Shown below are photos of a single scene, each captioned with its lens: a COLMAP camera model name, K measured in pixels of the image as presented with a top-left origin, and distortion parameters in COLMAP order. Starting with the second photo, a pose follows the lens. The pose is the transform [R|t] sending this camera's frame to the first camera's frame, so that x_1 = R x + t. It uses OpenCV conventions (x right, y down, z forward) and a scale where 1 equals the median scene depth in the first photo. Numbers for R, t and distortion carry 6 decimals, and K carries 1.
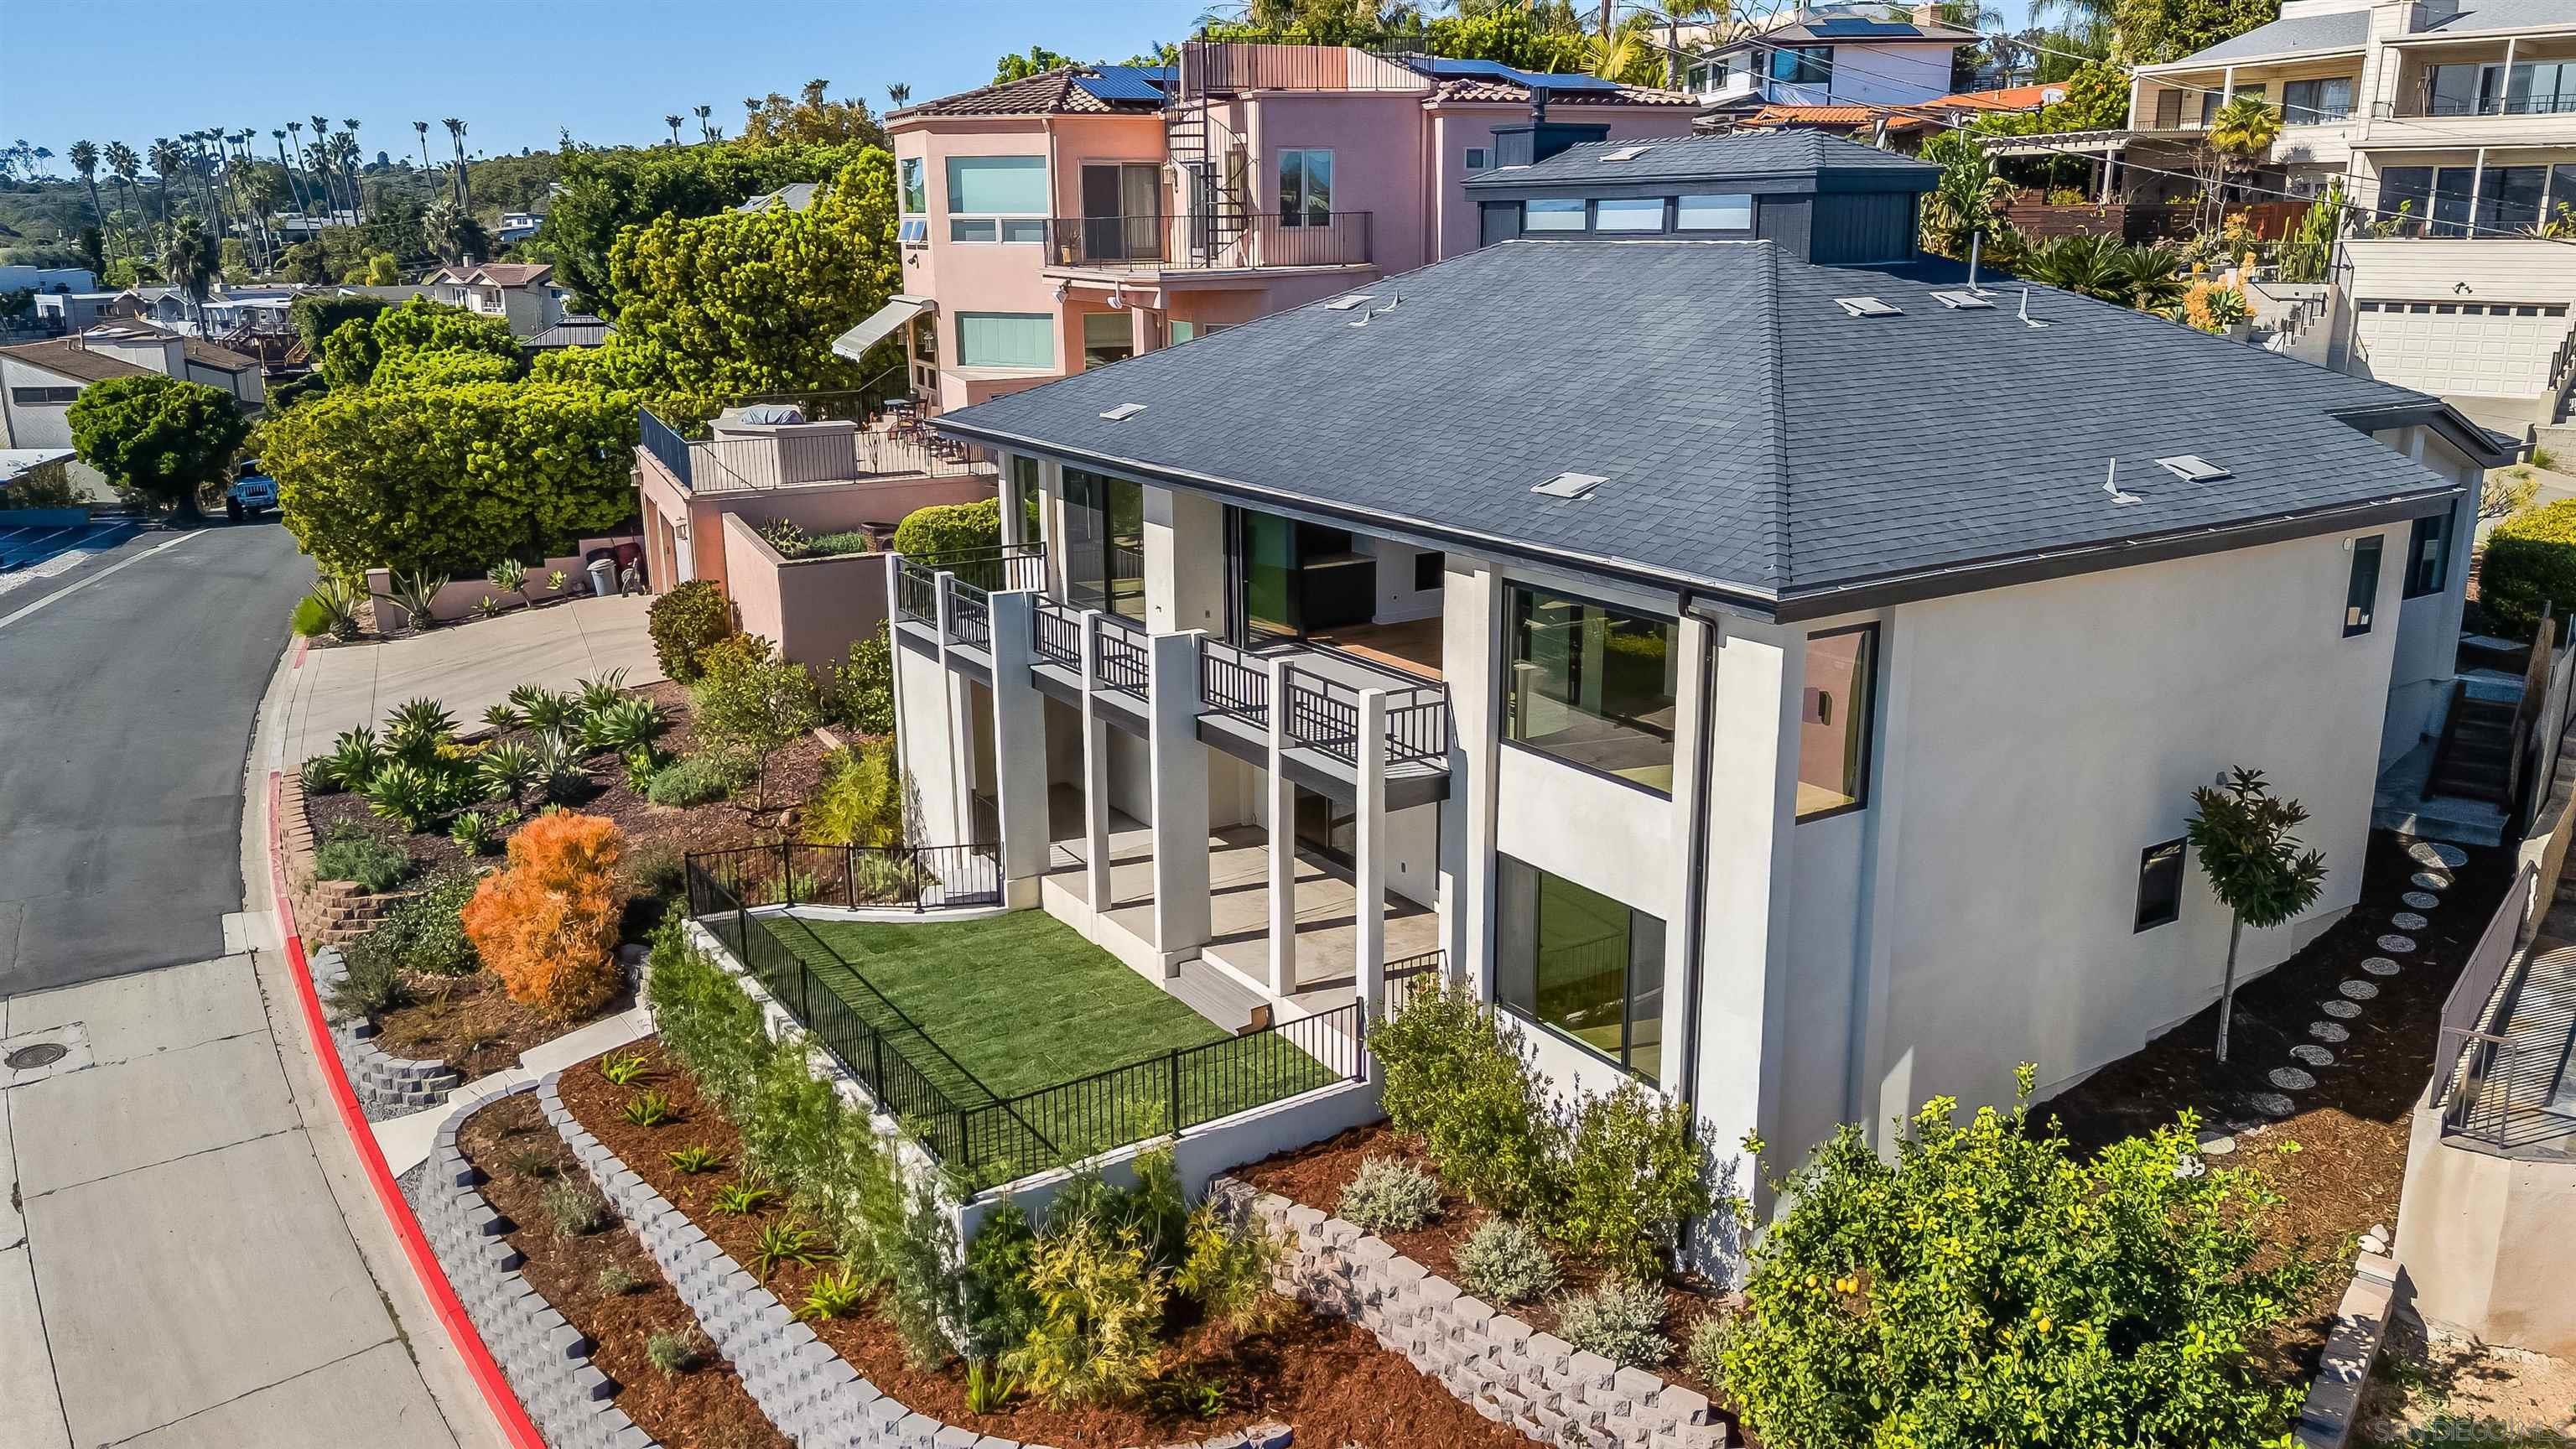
lens RADIAL K [[1932.1, 0, 1273.2], [0, 1932.1, 713.0], [0, 0, 1]] dist [0.059255, -0.026315]
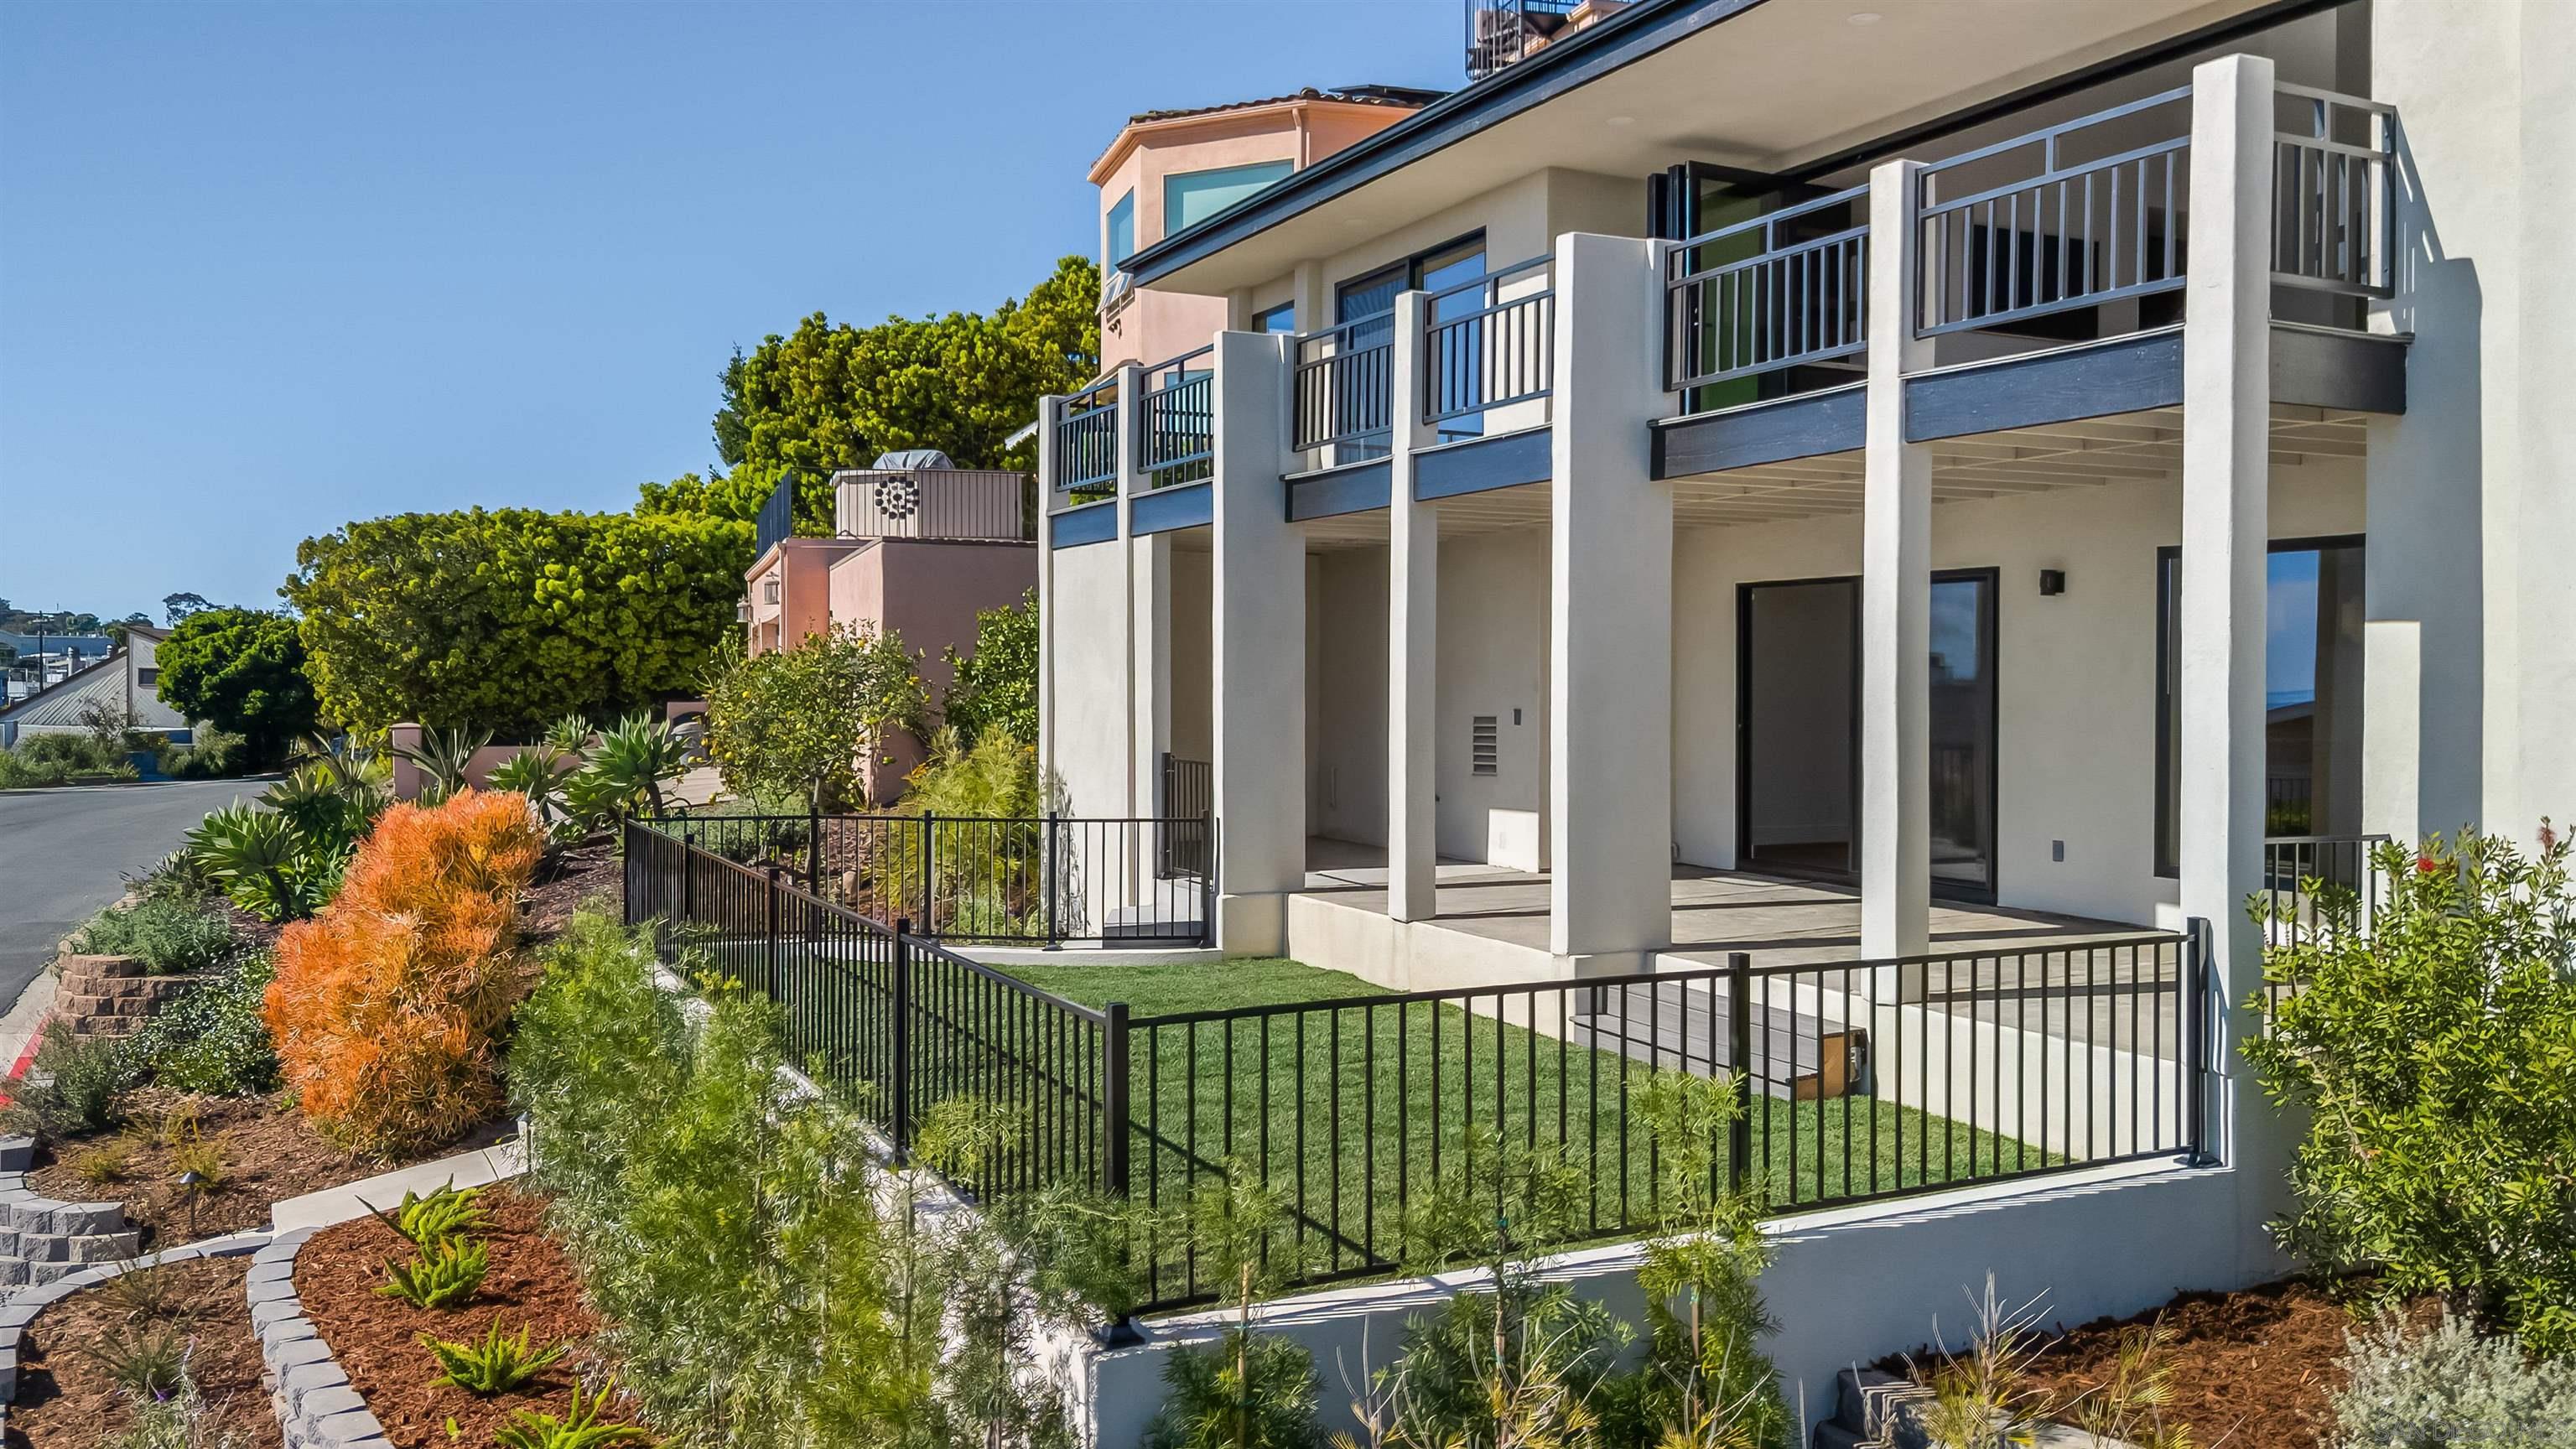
lens RADIAL K [[1932.1, 0, 1273.2], [0, 1932.1, 713.0], [0, 0, 1]] dist [0.059255, -0.026315]
pose [[0.995220, 0.016170, -0.096310, -0.044121], [-0.039243, 0.969286, -0.242784, 0.096115], [0.089427, 0.245403, 0.965288, 0.286894]]
